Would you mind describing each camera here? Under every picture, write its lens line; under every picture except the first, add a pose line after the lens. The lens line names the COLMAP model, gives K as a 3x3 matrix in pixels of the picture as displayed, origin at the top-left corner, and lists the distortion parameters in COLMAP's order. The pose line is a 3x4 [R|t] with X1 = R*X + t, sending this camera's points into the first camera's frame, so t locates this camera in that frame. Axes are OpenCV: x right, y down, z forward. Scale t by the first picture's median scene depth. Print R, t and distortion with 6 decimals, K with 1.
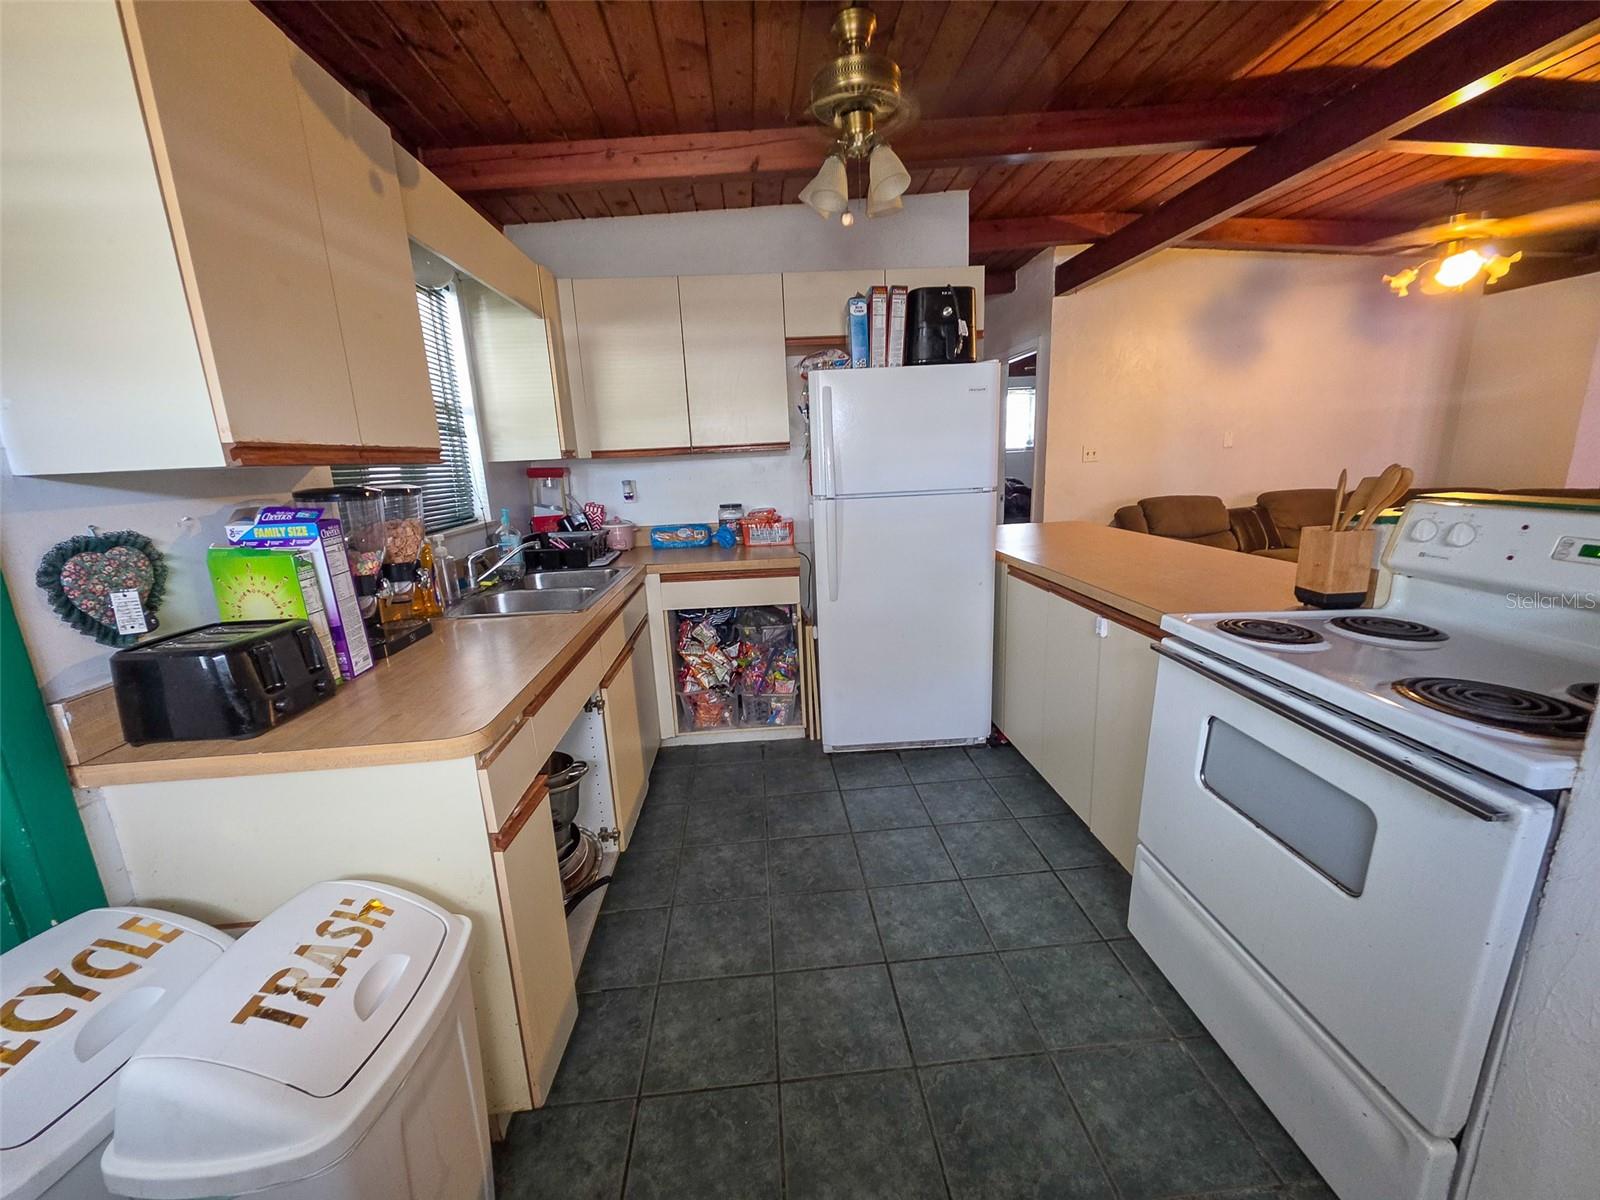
lens RADIAL K [[642.2, 0, 800.5], [0, 642.2, 601.2], [0, 0, 1]] dist [0.001239, 0.000029]
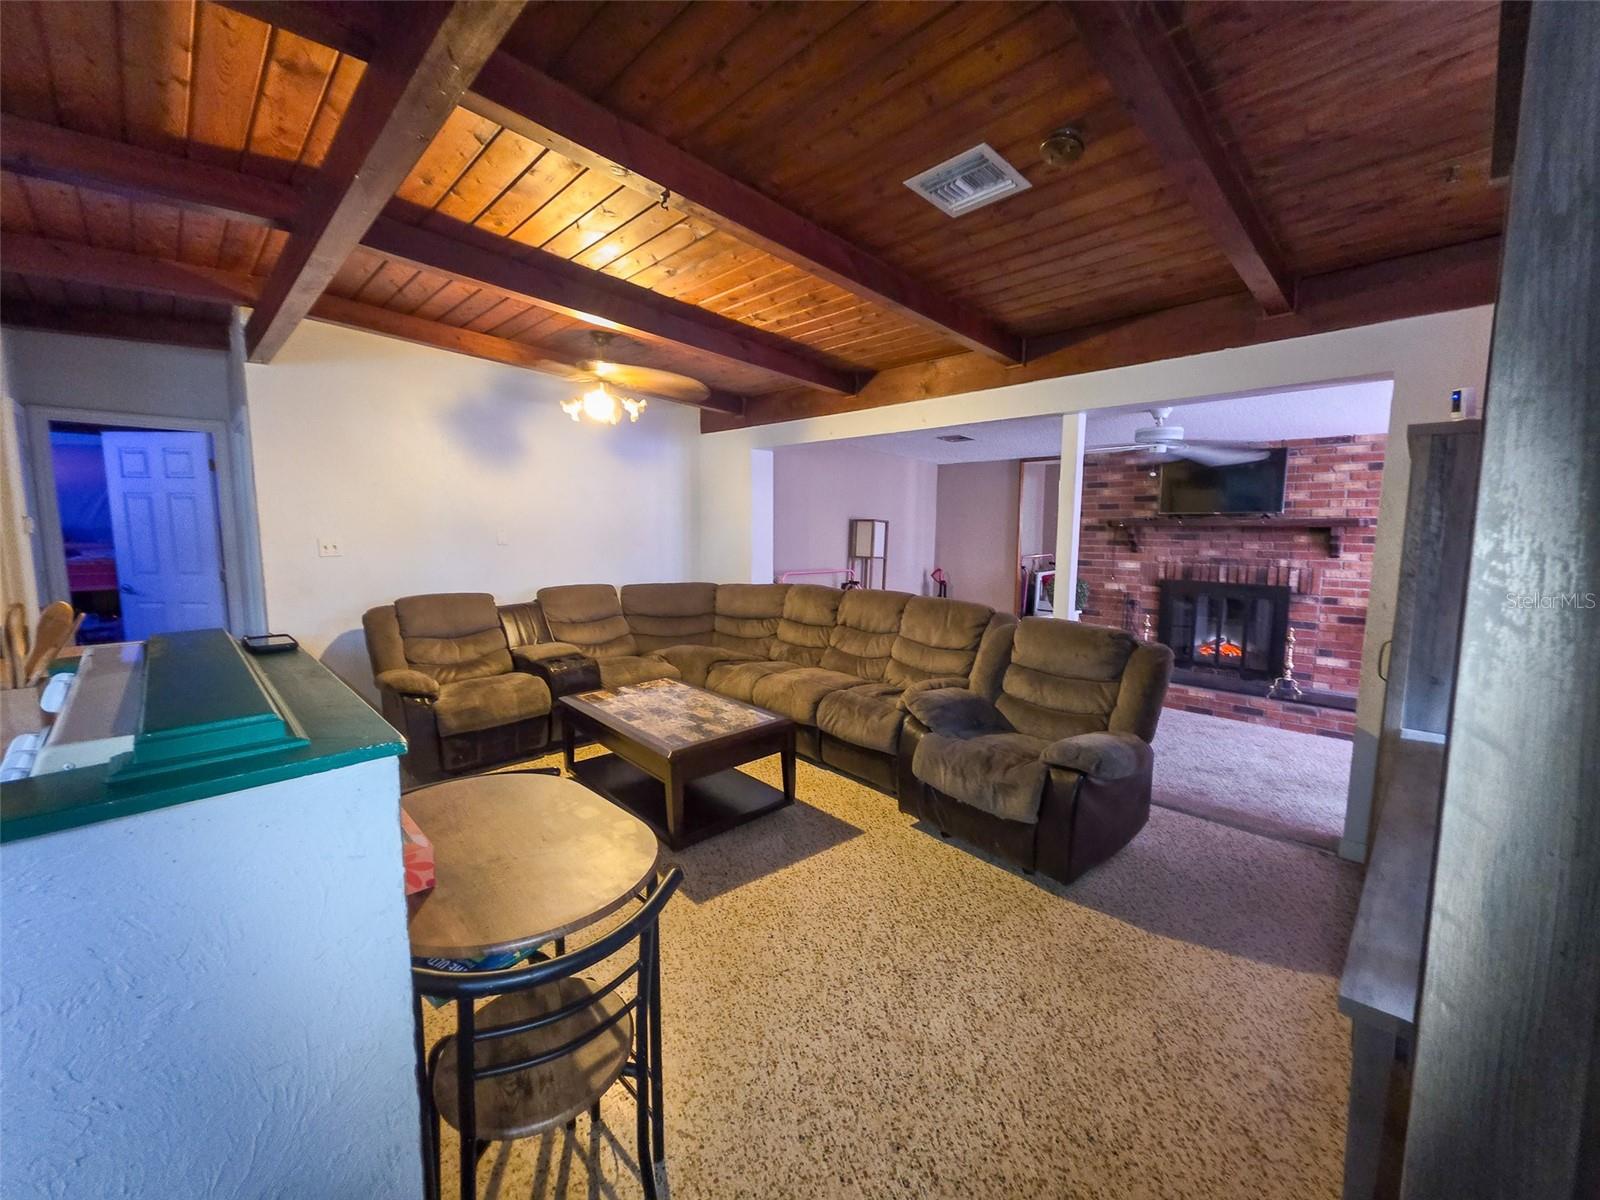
lens RADIAL K [[642.2, 0, 804.9], [0, 642.2, 600.2], [0, 0, 1]] dist [0.001239, 0.000029]
pose [[0.757872, -0.028010, 0.651802, 0.456736], [0.112282, 0.989770, -0.088020, -0.014992], [-0.642669, 0.139894, 0.753264, -0.062341]]
